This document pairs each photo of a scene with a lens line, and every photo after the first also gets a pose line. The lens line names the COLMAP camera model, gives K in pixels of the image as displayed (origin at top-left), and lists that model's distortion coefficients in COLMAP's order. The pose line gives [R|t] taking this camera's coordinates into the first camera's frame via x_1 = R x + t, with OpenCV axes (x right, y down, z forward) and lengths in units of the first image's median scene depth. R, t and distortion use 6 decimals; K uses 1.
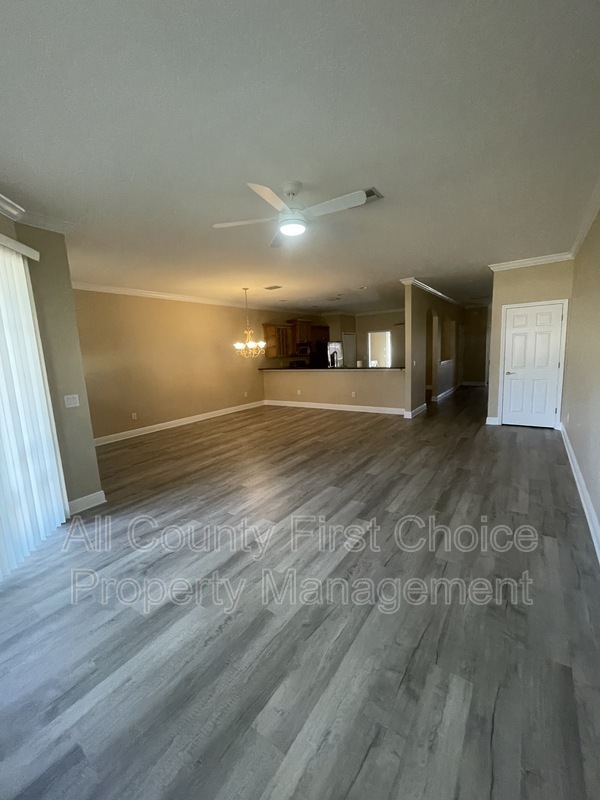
lens RADIAL K [[327.3, 0, 301.7], [0, 327.3, 399.8], [0, 0, 1]] dist [-0.004348, -0.000035]
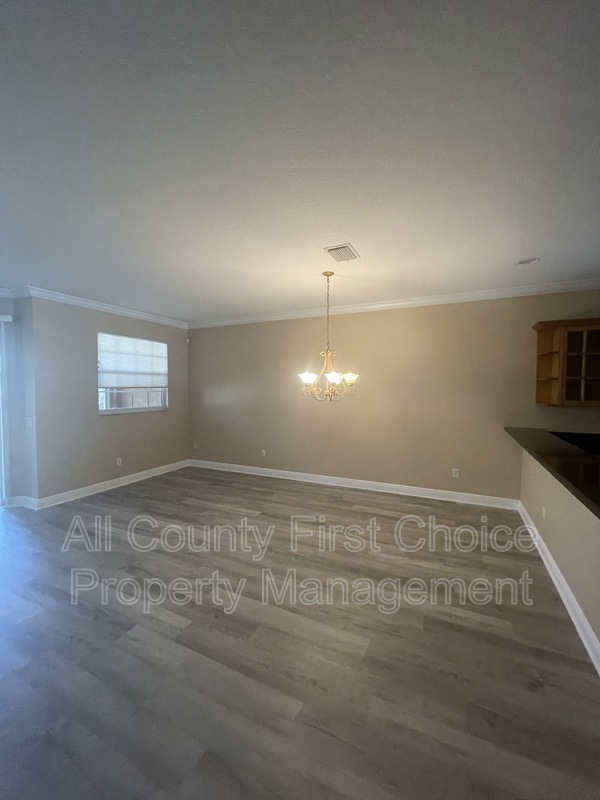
lens RADIAL K [[327.3, 0, 300.1], [0, 327.3, 402.1], [0, 0, 1]] dist [-0.004348, -0.000035]
pose [[0.161936, 0.096699, -0.982052, 0.371096], [-0.153982, 0.985473, 0.071644, -0.167026], [0.974713, 0.139616, 0.174474, 0.921558]]
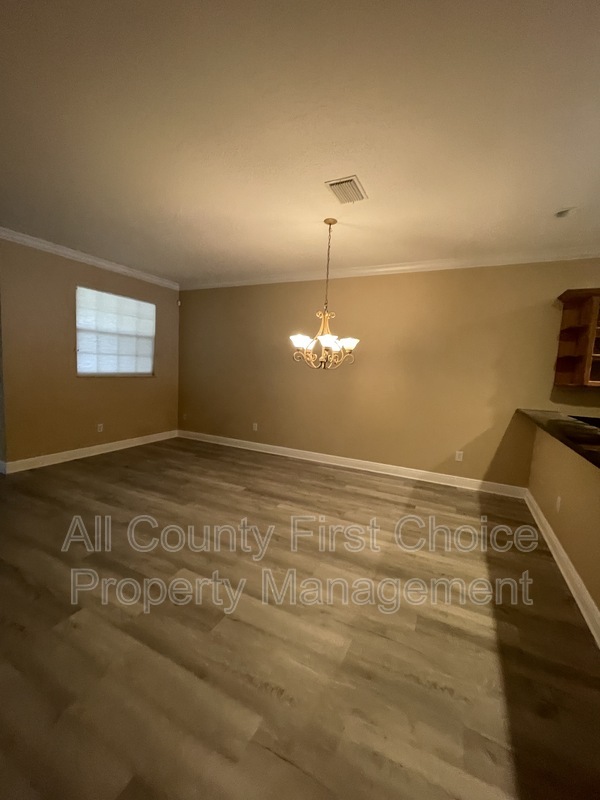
lens RADIAL K [[327.3, 0, 299.7], [0, 327.3, 400.5], [0, 0, 1]] dist [-0.004348, -0.000035]
pose [[0.150632, 0.158989, -0.975721, 0.320973], [-0.199640, 0.971541, 0.127487, -0.146693], [0.968222, 0.175589, 0.178086, 0.949365]]
